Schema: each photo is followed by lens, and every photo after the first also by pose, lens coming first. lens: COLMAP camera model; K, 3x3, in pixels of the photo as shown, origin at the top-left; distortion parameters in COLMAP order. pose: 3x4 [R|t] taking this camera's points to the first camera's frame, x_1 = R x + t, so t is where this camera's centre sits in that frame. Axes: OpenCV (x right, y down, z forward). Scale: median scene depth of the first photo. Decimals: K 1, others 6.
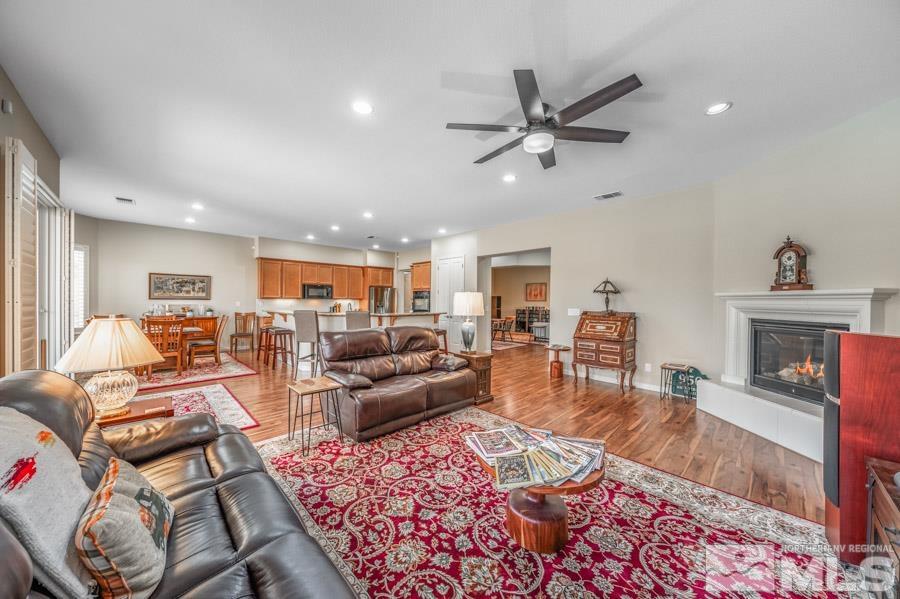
lens RADIAL K [[308.6, 0, 450.5], [0, 308.6, 301.6], [0, 0, 1]] dist [0.012218, -0.003828]
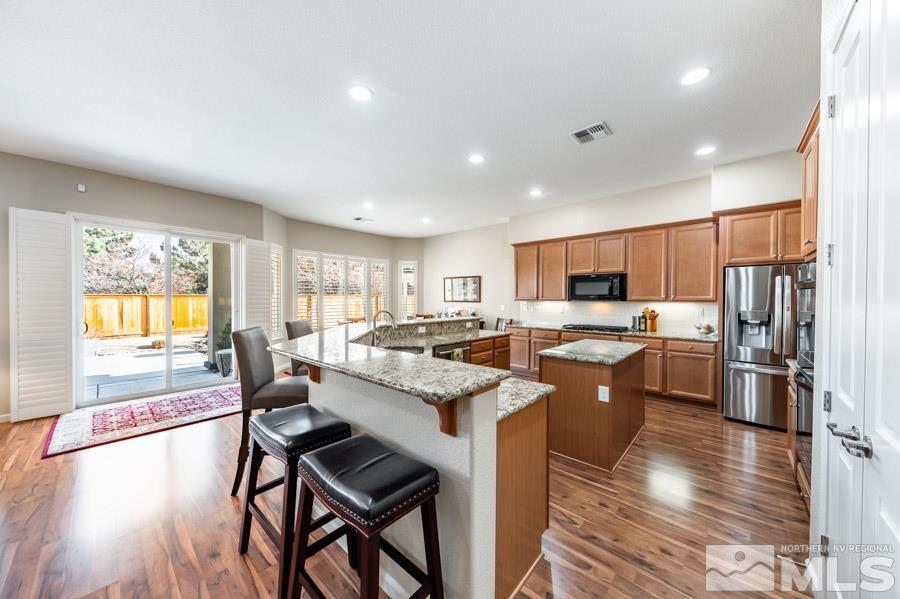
lens RADIAL K [[308.6, 0, 450.5], [0, 308.6, 301.6], [0, 0, 1]] dist [0.012218, -0.003828]
pose [[0.068991, 0.000545, -0.997617, 0.178555], [-0.007308, 0.999973, 0.000041, -0.010151], [0.997591, 0.007287, 0.068993, 1.311672]]
